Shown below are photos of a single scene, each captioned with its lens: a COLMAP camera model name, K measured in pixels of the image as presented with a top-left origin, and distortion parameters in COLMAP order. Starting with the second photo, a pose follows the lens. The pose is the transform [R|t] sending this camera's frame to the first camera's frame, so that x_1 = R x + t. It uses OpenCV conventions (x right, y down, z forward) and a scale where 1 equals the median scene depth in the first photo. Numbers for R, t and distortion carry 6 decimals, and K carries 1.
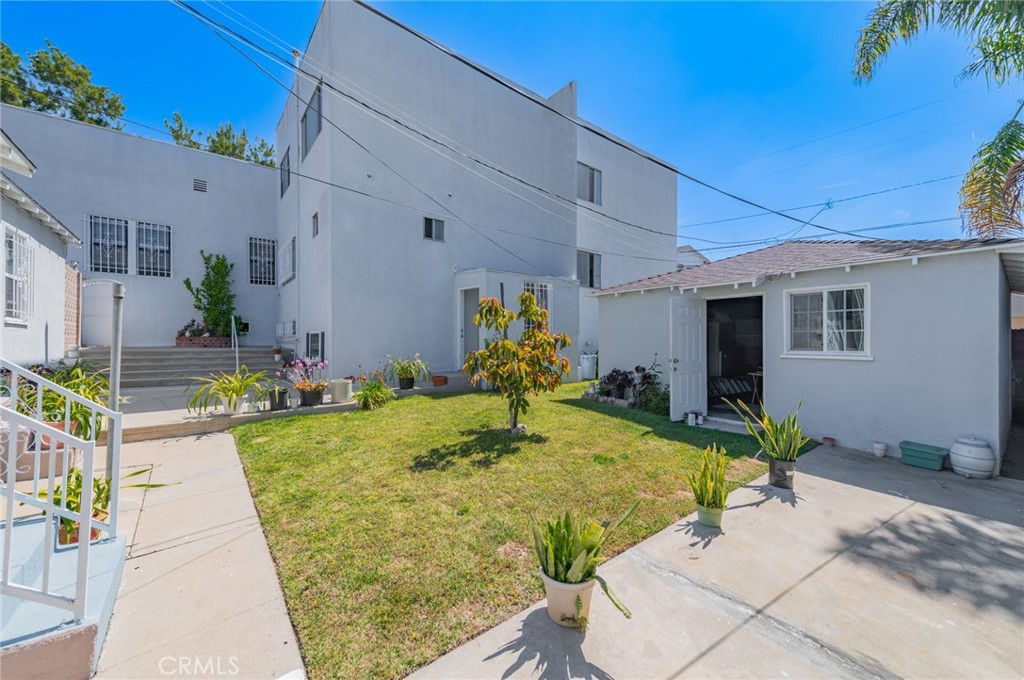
lens RADIAL K [[399.5, 0, 507.9], [0, 399.5, 340.2], [0, 0, 1]] dist [0.011214, -0.000769]
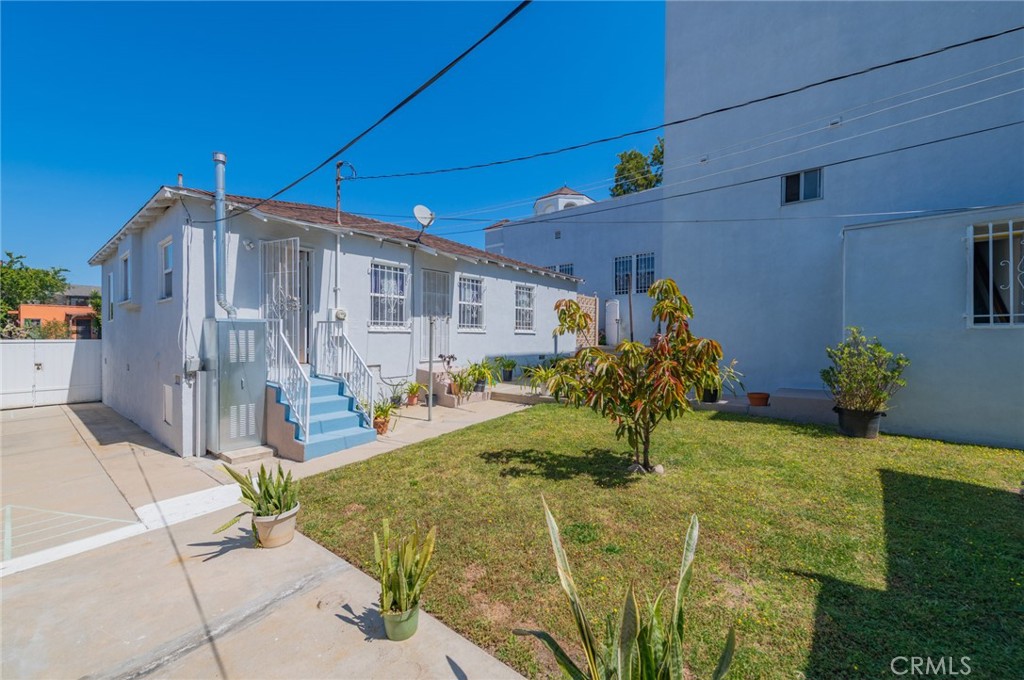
lens RADIAL K [[399.5, 0, 510.7], [0, 399.5, 337.2], [0, 0, 1]] dist [0.011214, -0.000769]
pose [[0.220632, -0.002293, -0.975354, 0.876759], [0.002116, 0.999996, -0.001872, -0.023311], [0.975355, -0.001651, 0.220636, 0.754498]]
